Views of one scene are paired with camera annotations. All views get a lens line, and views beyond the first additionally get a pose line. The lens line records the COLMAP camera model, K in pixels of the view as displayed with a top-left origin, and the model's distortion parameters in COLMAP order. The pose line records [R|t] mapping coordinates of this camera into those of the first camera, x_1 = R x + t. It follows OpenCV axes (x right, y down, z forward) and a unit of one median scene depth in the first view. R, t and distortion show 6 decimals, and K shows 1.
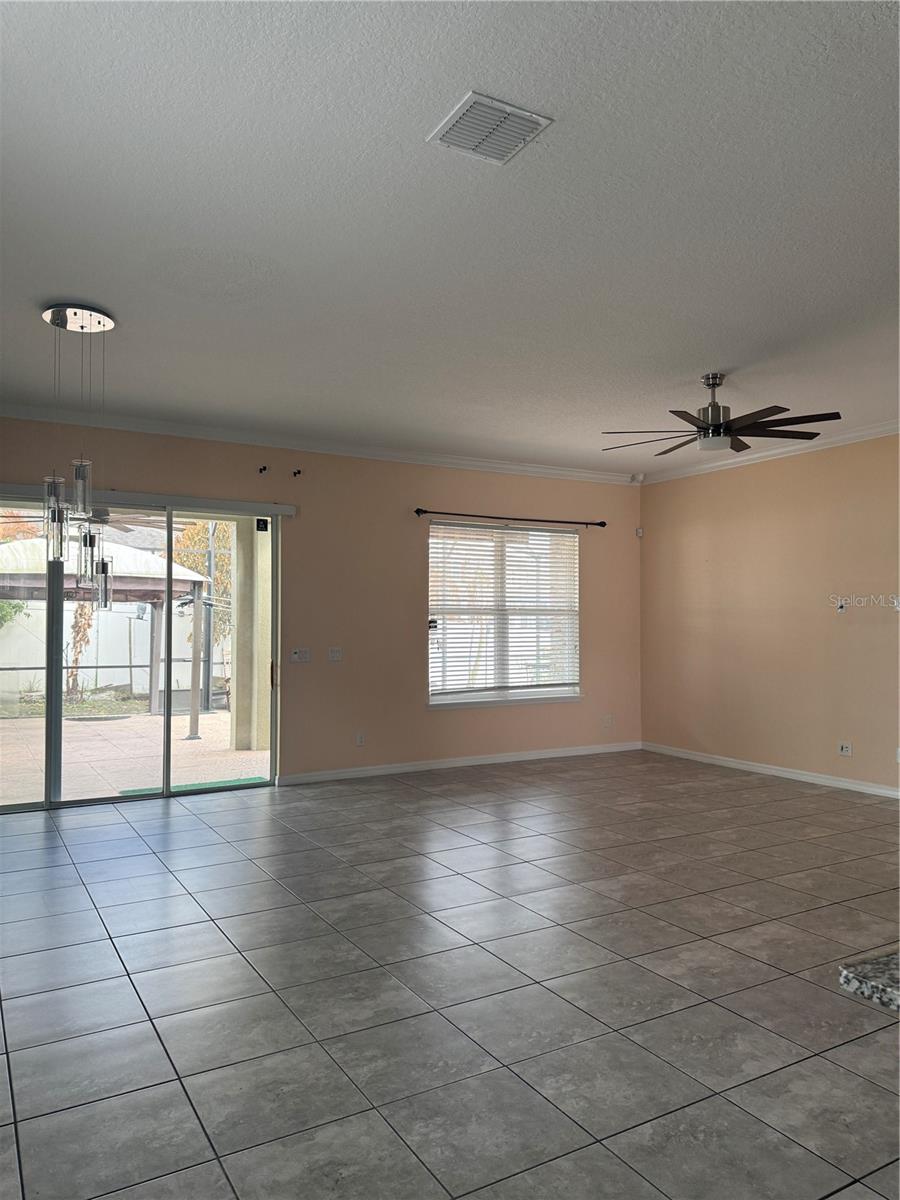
lens RADIAL K [[829.3, 0, 444.2], [0, 829.3, 614.1], [0, 0, 1]] dist [0.026225, -0.025065]
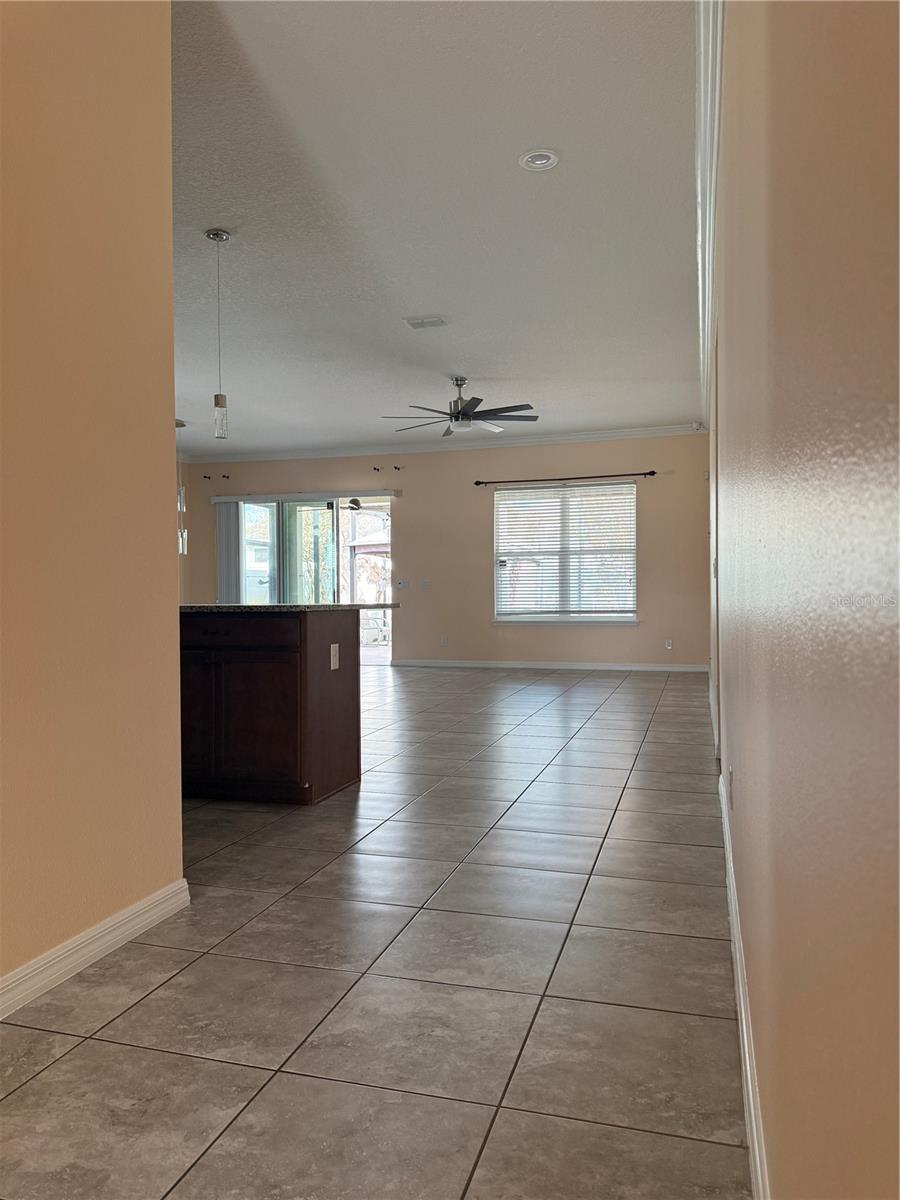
lens RADIAL K [[829.3, 0, 450.0], [0, 829.3, 600.0], [0, 0, 1]] dist [0.166772, -0.000805]
pose [[0.685052, 0.001343, -0.728493, 1.623333], [0.013157, 0.999812, 0.014215, 0.091391], [0.728375, -0.019323, 0.684906, -0.019334]]
